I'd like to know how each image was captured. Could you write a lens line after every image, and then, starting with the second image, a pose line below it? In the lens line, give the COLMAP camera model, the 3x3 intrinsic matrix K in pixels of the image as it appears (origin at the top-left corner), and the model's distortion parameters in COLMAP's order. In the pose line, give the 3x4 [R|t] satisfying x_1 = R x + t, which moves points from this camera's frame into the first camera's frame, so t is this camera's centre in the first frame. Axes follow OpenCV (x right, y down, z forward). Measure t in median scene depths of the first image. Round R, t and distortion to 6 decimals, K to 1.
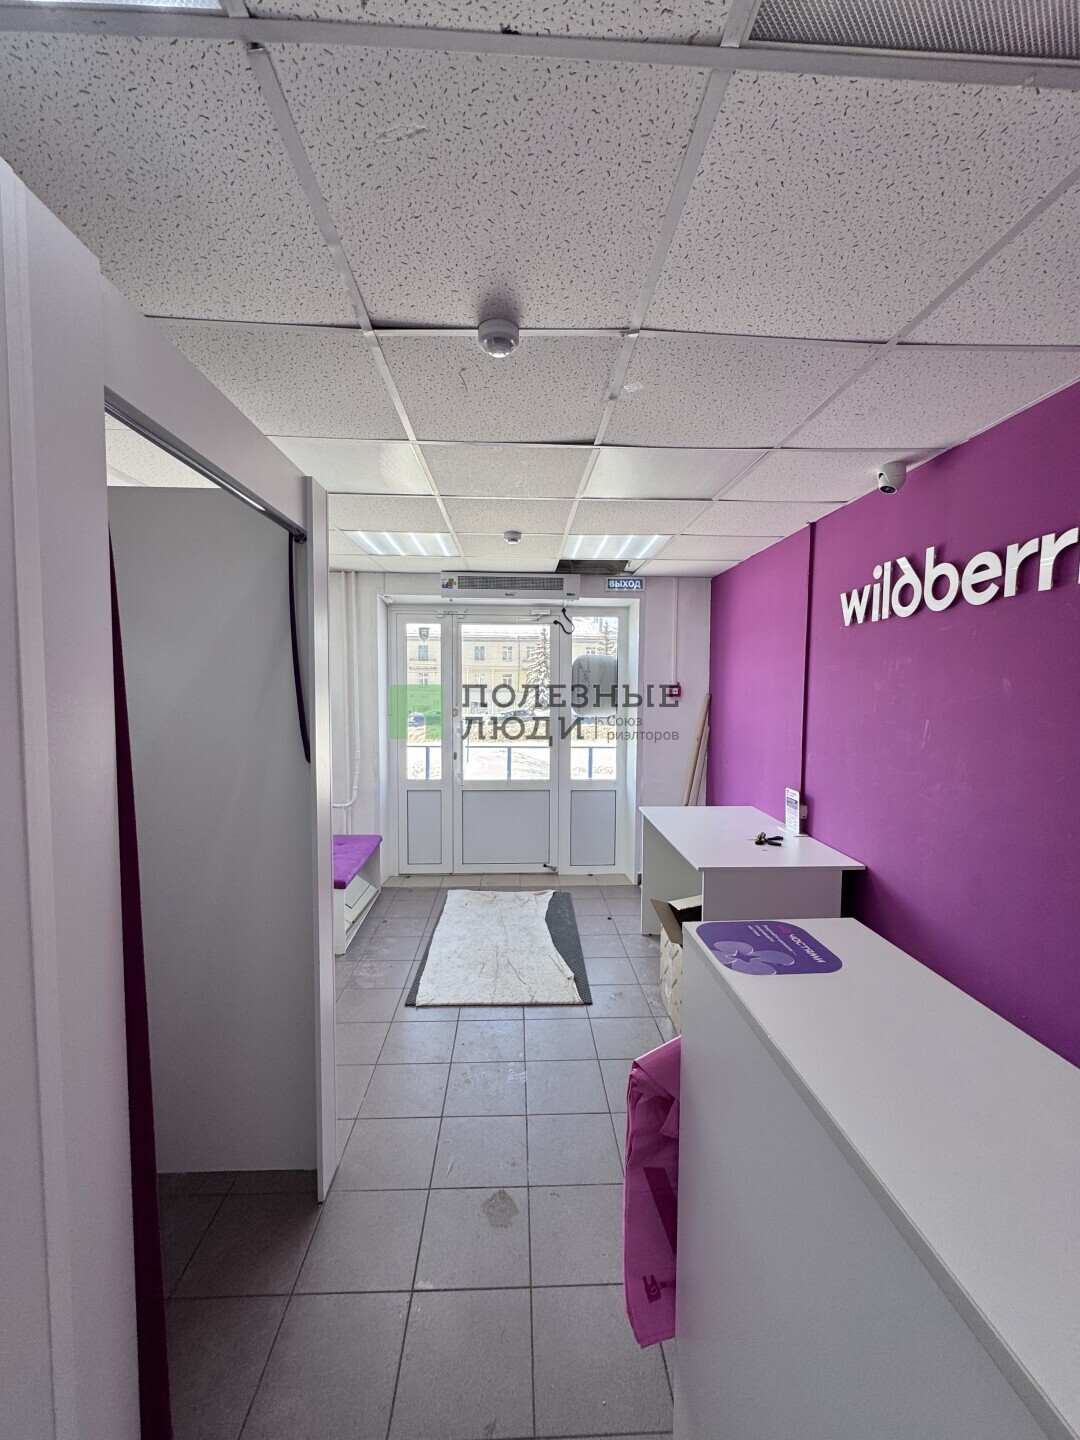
lens RADIAL K [[584.7, 0, 538.0], [0, 584.7, 722.5], [0, 0, 1]] dist [-0.000804, -0.000002]
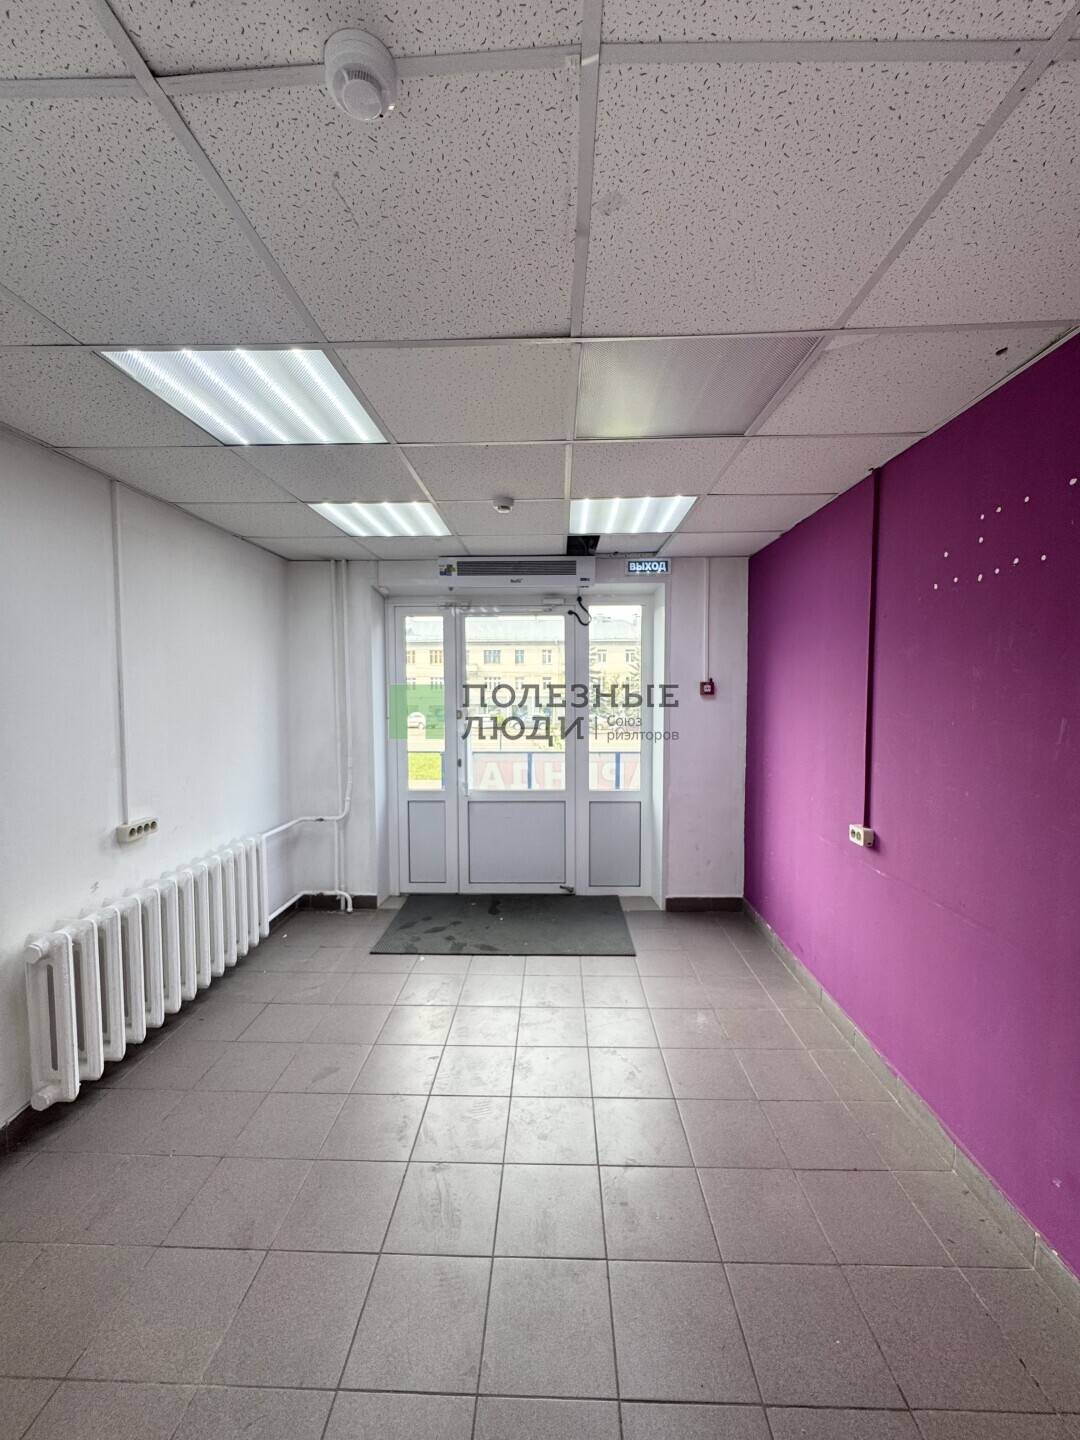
lens RADIAL K [[578.8, 0, 536.4], [0, 578.8, 720.2], [0, 0, 1]] dist [-0.001625, 0.000004]
pose [[0.997367, -0.006361, -0.072240, 0.044298], [0.005769, 0.999948, -0.008398, -0.000686], [0.072289, 0.007959, 0.997352, 0.128863]]
